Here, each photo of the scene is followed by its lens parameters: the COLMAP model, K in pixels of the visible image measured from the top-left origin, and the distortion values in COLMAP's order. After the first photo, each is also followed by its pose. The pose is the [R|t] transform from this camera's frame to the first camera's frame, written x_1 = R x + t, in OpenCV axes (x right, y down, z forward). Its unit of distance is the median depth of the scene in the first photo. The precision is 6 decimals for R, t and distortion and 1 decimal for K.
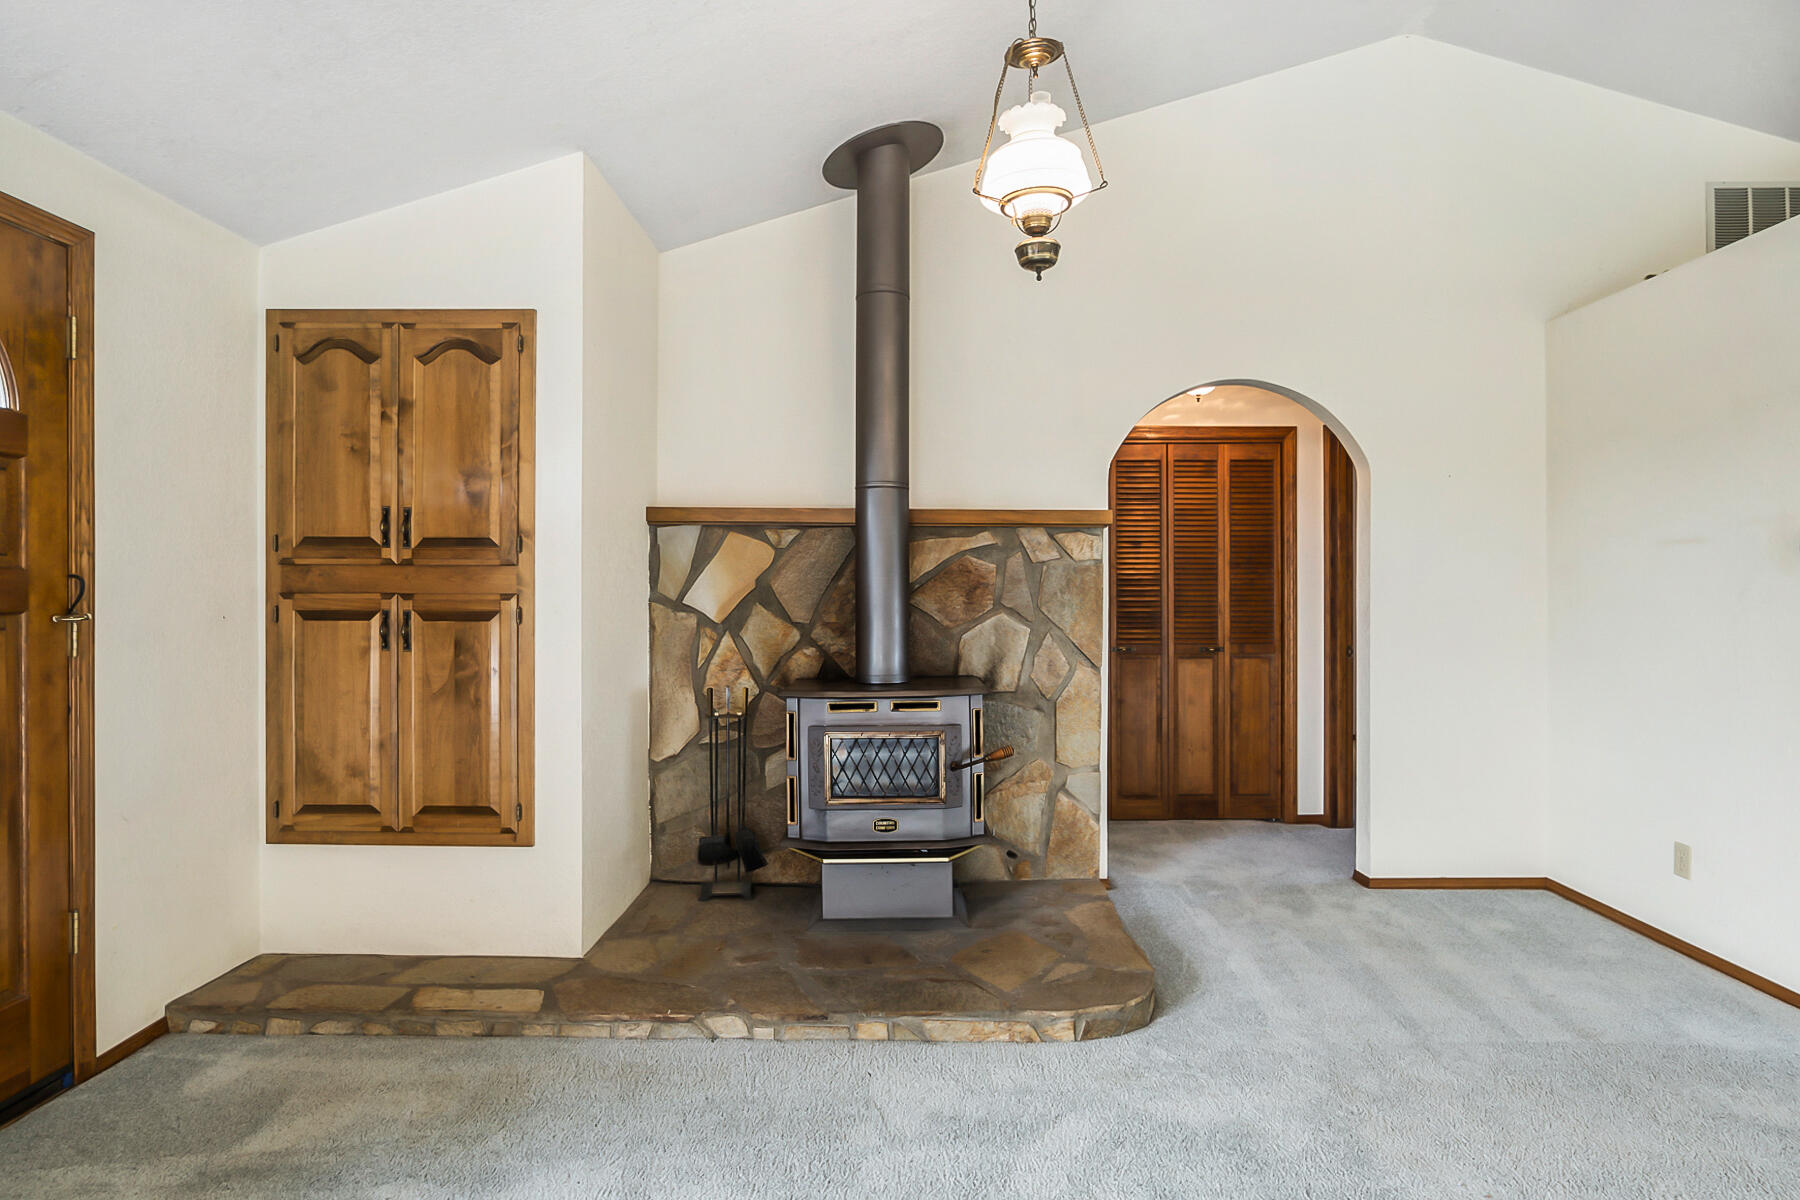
lens RADIAL K [[933.9, 0, 906.9], [0, 933.9, 592.5], [0, 0, 1]] dist [-0.019633, 0.004787]
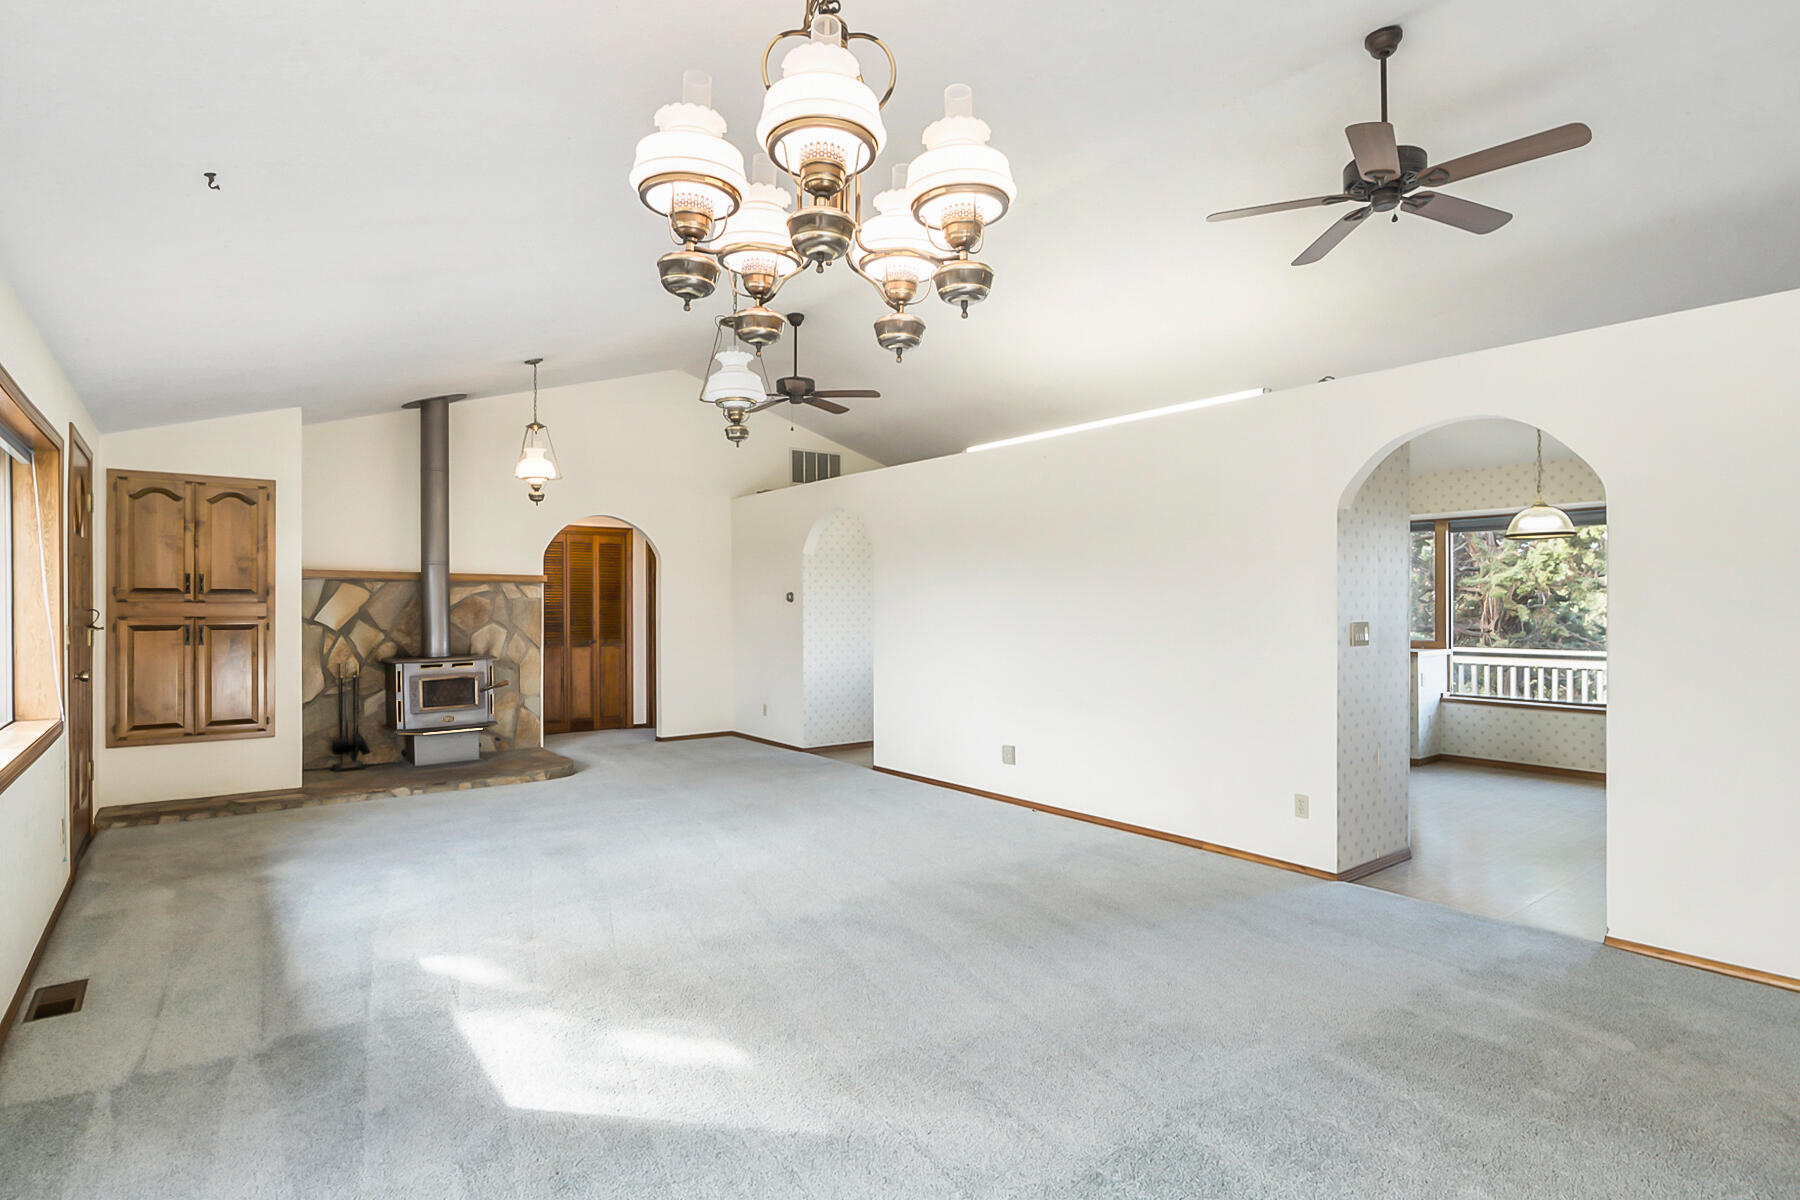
lens RADIAL K [[933.9, 0, 904.2], [0, 933.9, 597.3], [0, 0, 1]] dist [-0.019633, 0.004787]
pose [[0.791628, 0.003145, 0.610995, -0.444694], [0.004004, 0.999939, -0.010335, -0.011397], [-0.610990, 0.010627, 0.791567, -1.221255]]
